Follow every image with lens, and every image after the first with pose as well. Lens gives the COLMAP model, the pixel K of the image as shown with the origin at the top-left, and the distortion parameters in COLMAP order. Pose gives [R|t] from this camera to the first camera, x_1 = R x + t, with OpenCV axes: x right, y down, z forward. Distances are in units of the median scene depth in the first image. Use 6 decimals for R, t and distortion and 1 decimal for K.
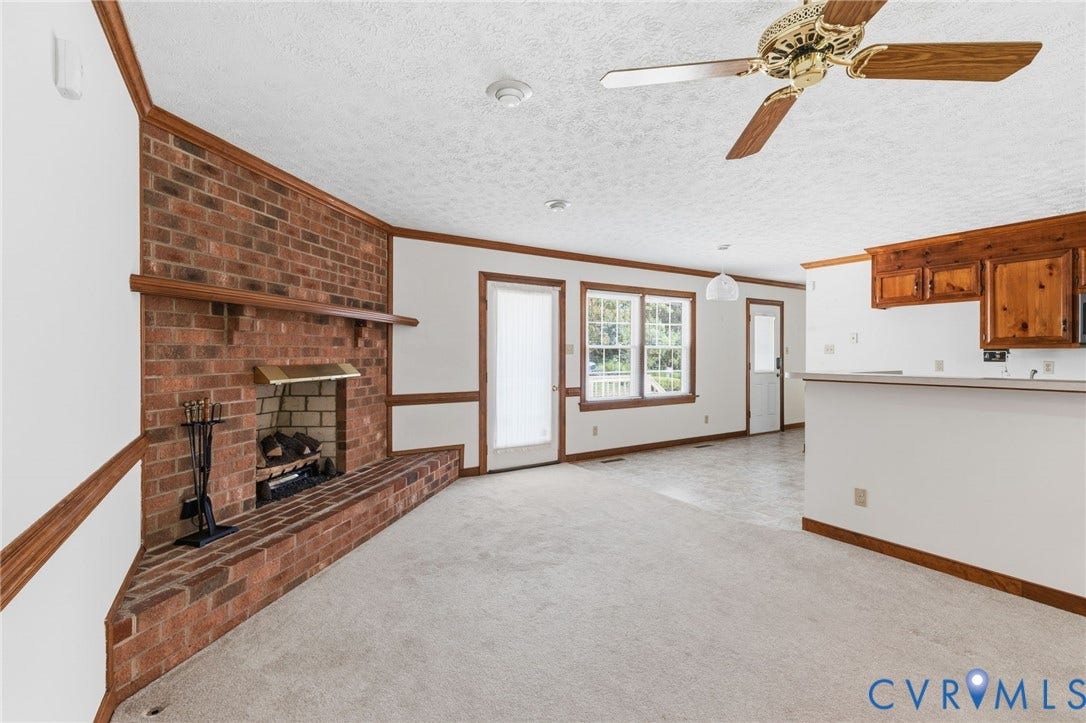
lens RADIAL K [[482.4, 0, 542.7], [0, 482.4, 357.1], [0, 0, 1]] dist [0.004373, 0.000083]
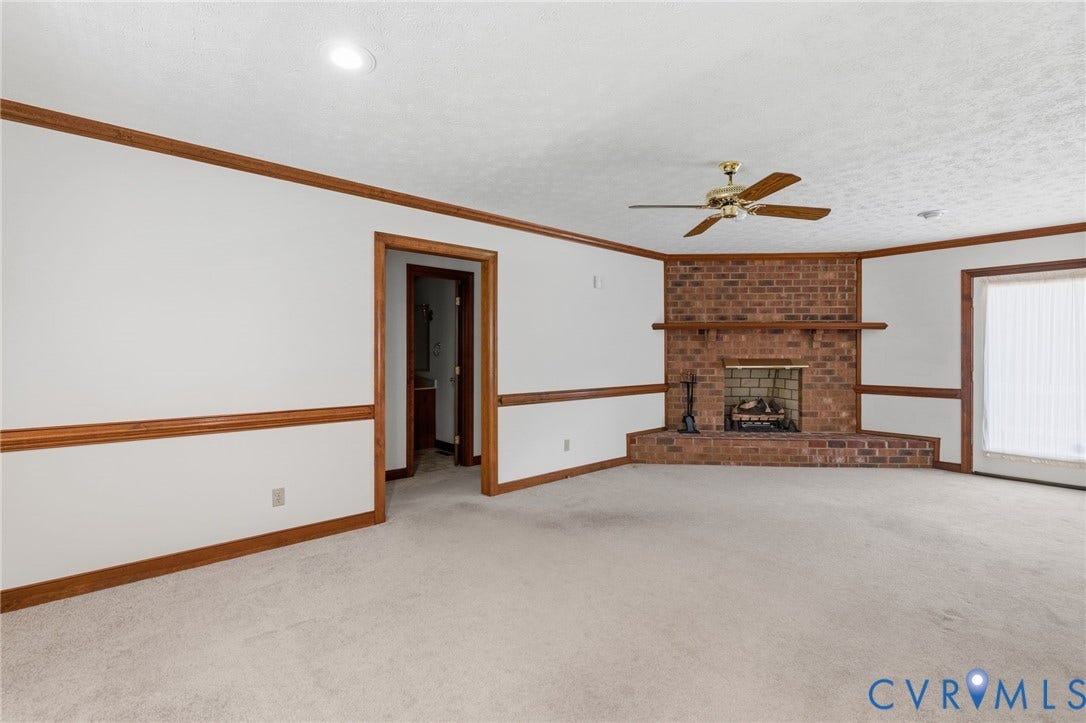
lens RADIAL K [[482.4, 0, 534.3], [0, 482.4, 353.8], [0, 0, 1]] dist [0.004373, 0.000083]
pose [[0.151510, 0.001454, -0.988455, 0.940309], [-0.006396, 0.999979, 0.000490, 0.002625], [0.988435, 0.006248, 0.151517, -0.045798]]
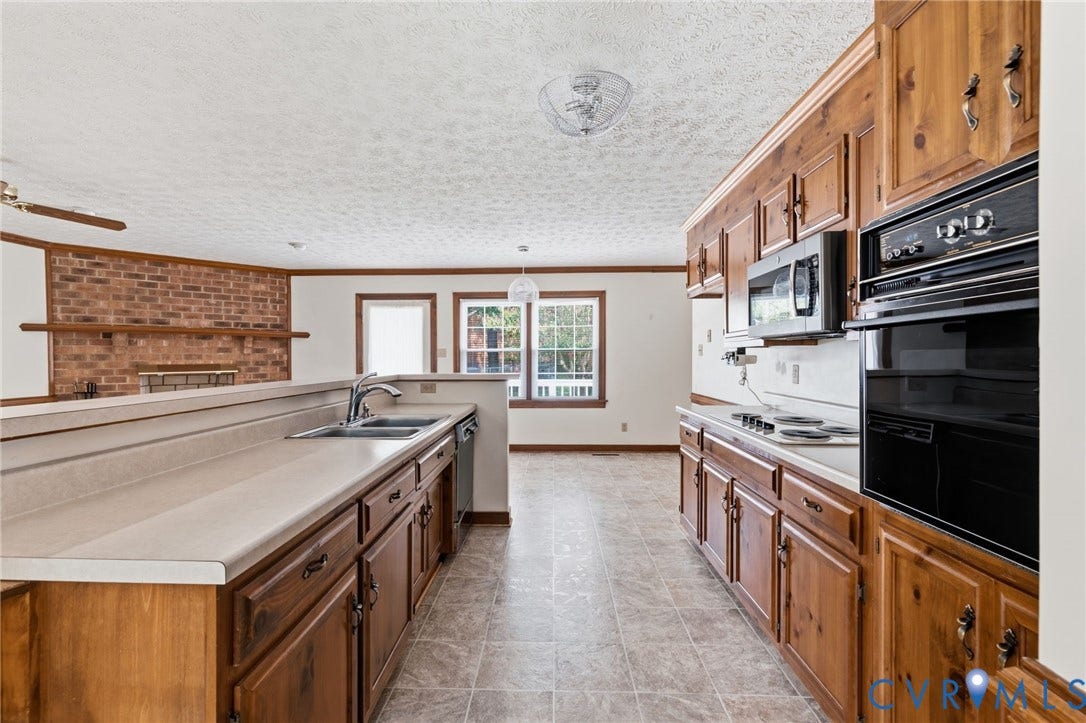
lens RADIAL K [[482.4, 0, 538.3], [0, 482.4, 359.8], [0, 0, 1]] dist [0.004373, 0.000083]
pose [[0.823986, -0.000603, -0.566610, 1.292795], [0.000792, 1.000000, 0.000087, 0.000742], [0.566610, -0.000520, 0.823986, 0.265058]]
